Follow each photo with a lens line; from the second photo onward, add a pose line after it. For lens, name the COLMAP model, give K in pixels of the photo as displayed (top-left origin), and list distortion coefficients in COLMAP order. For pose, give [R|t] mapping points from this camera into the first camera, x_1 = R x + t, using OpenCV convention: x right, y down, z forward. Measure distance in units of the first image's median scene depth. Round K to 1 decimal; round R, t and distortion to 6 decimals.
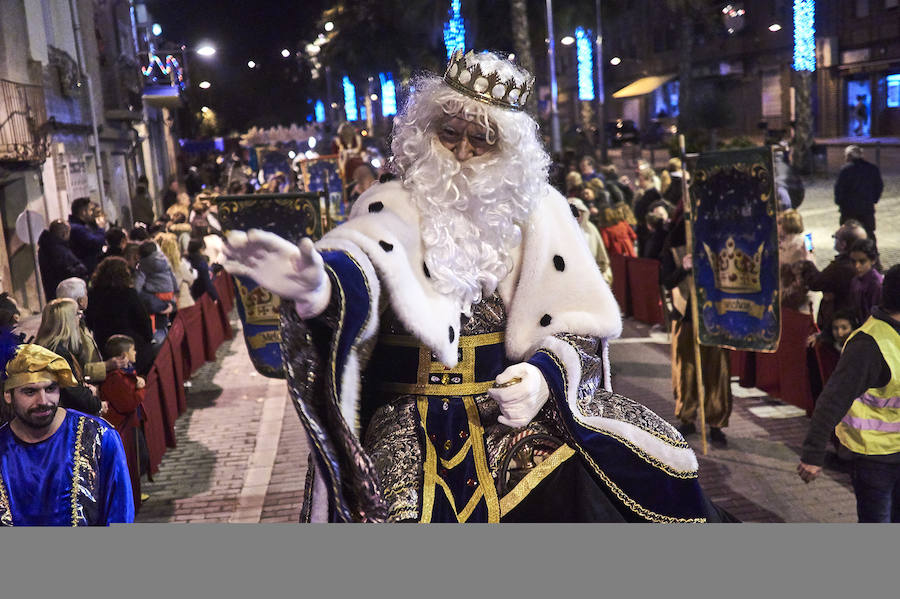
lens RADIAL K [[929.8, 0, 451.3], [0, 929.8, 299.1], [0, 0, 1]] dist [-0.000091, -0.008095]
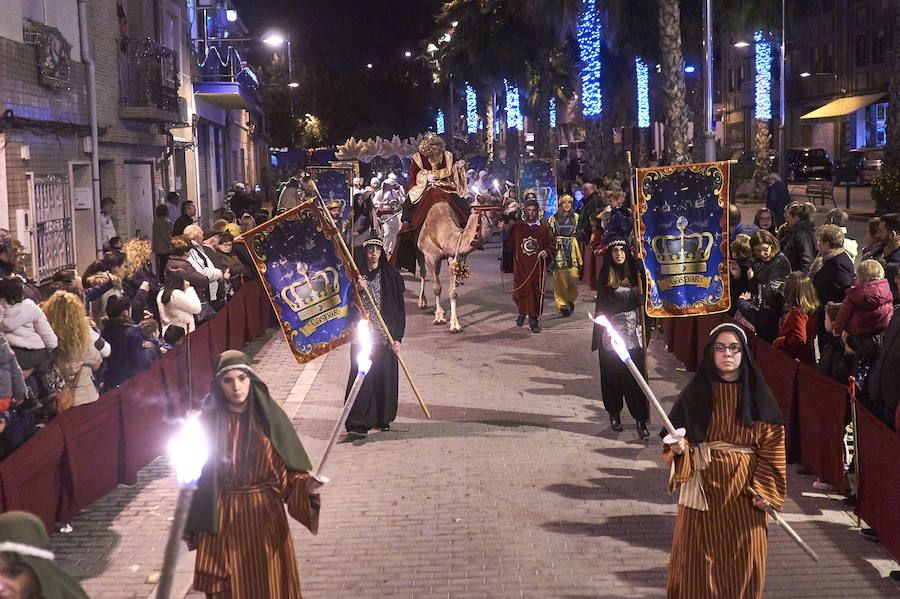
lens RADIAL K [[1093.1, 0, 448.0], [0, 1093.1, 260.7], [0, 0, 1]] dist [0.000003, -0.013732]
pose [[0.988953, 0.057246, -0.136730, 0.018049], [-0.067595, 0.995091, -0.072286, -0.015005], [0.131920, 0.080730, 0.987967, 0.078236]]
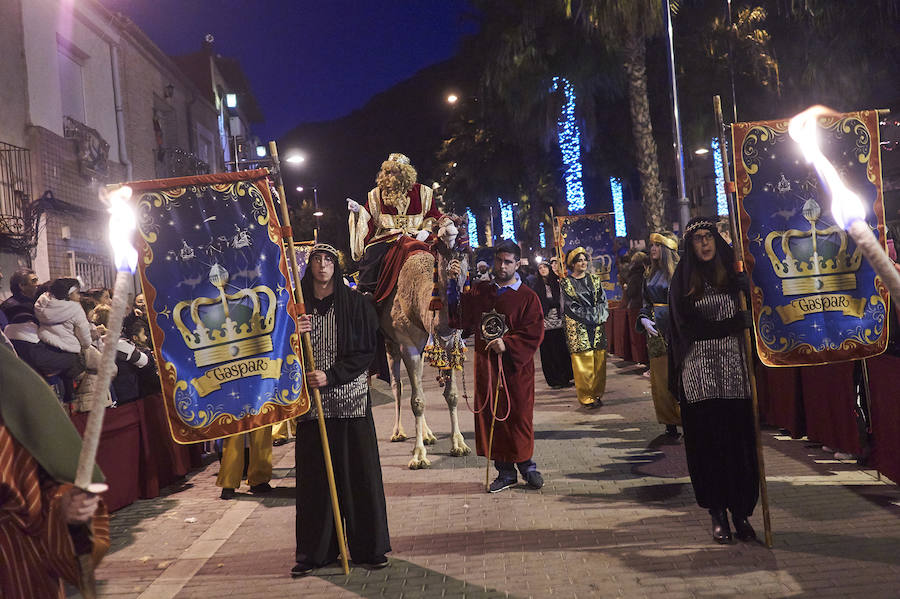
lens RADIAL K [[929.8, 0, 451.3], [0, 929.8, 299.1], [0, 0, 1]] dist [-0.000091, -0.008095]
pose [[0.989206, -0.007088, -0.146359, 0.016438], [-0.016023, 0.987607, -0.156125, 0.008007], [0.145652, 0.156785, 0.976834, 0.108532]]
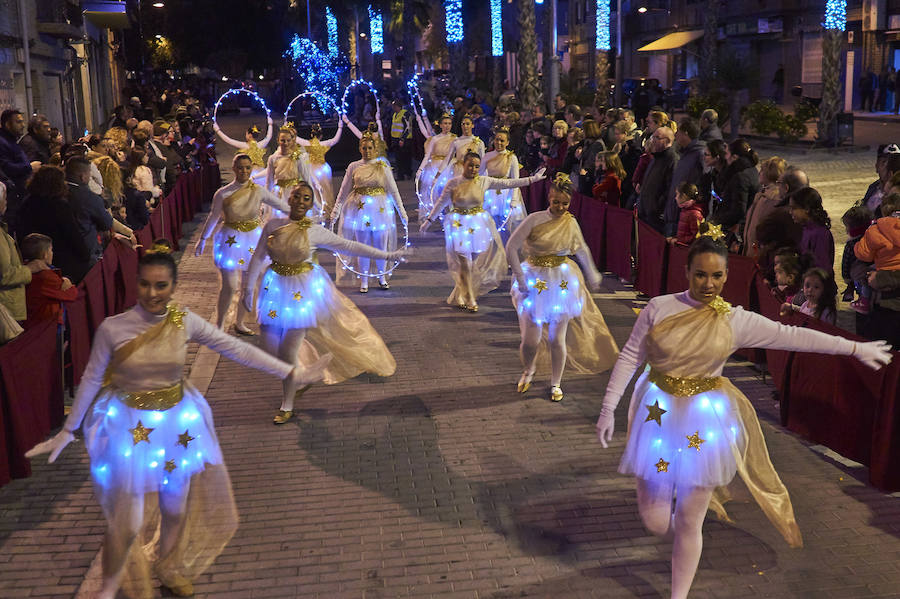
lens RADIAL K [[1095.4, 0, 522.1], [0, 1095.4, 312.1], [0, 0, 1]] dist [0.004314, -0.032524]
pose [[0.996449, 0.047444, 0.069561, 0.010606], [-0.049185, 0.998512, 0.023530, 0.011322], [-0.068341, -0.026868, 0.997300, -0.030929]]
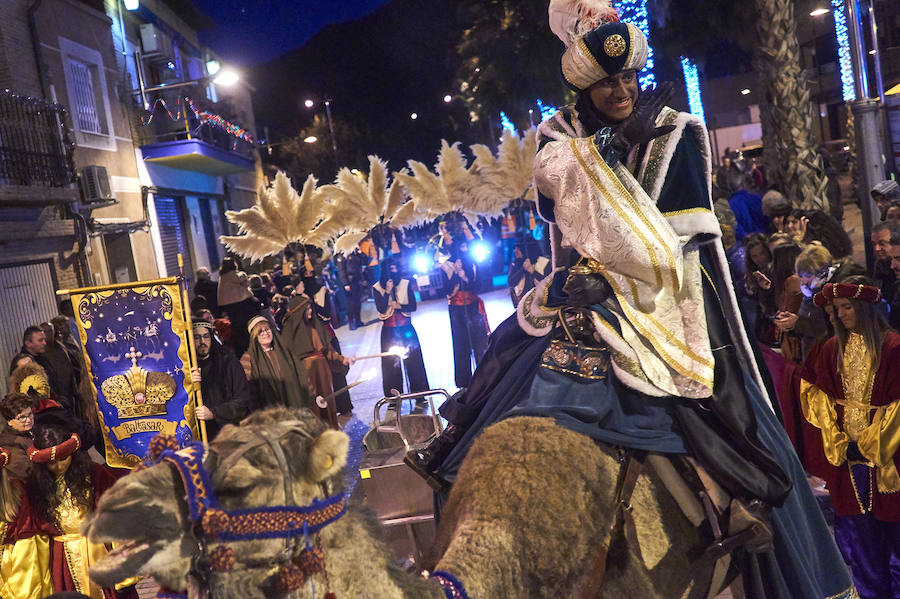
lens RADIAL K [[992.0, 0, 418.1], [0, 992.0, 302.7], [0, 0, 1]] dist [0.013018, -0.046319]
pose [[0.969849, -0.060615, -0.236049, 0.007513], [0.047293, 0.996974, -0.061700, -0.051312], [0.239075, 0.048676, 0.969780, 0.289023]]
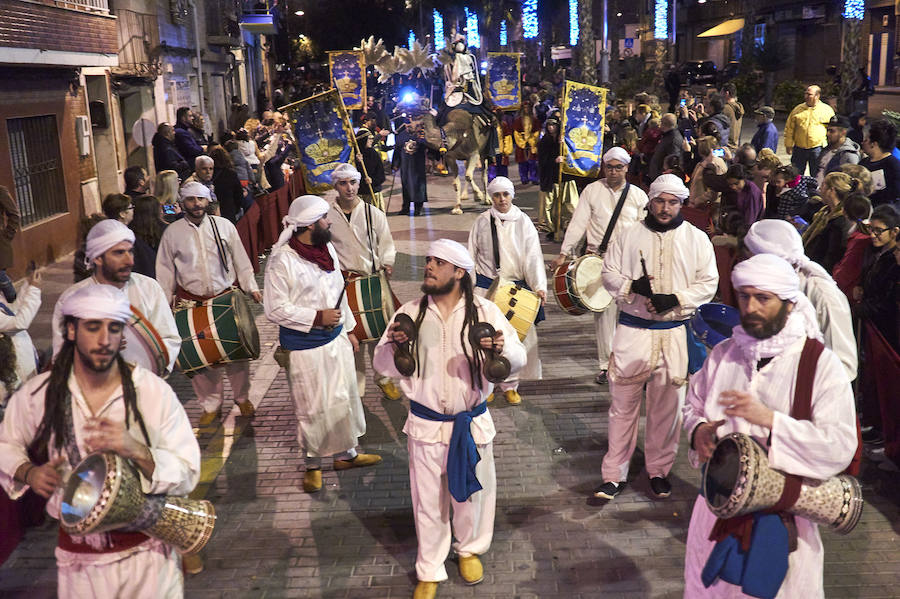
lens RADIAL K [[929.8, 0, 451.3], [0, 929.8, 299.1], [0, 0, 1]] dist [-0.000091, -0.008095]
pose [[0.994092, 0.058860, -0.091192, 0.027321], [-0.052464, 0.996095, 0.071011, 0.012317], [0.095016, -0.065807, 0.993298, -0.071199]]
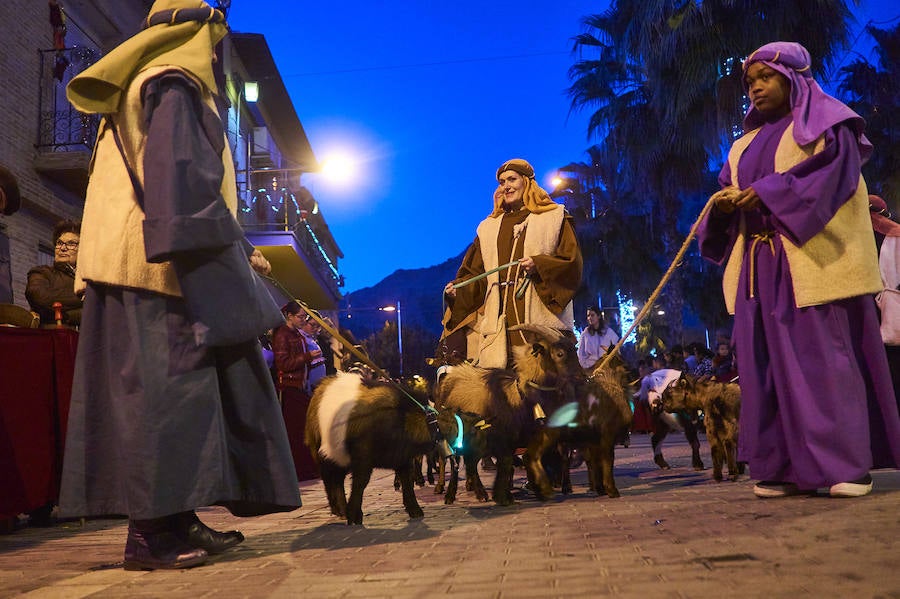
lens RADIAL K [[929.8, 0, 451.3], [0, 929.8, 299.1], [0, 0, 1]] dist [-0.000091, -0.008095]
pose [[0.970382, -0.012696, -0.241241, -0.031054], [-0.063833, 0.949648, -0.306746, -0.000466], [0.232989, 0.313060, 0.920711, 0.354526]]
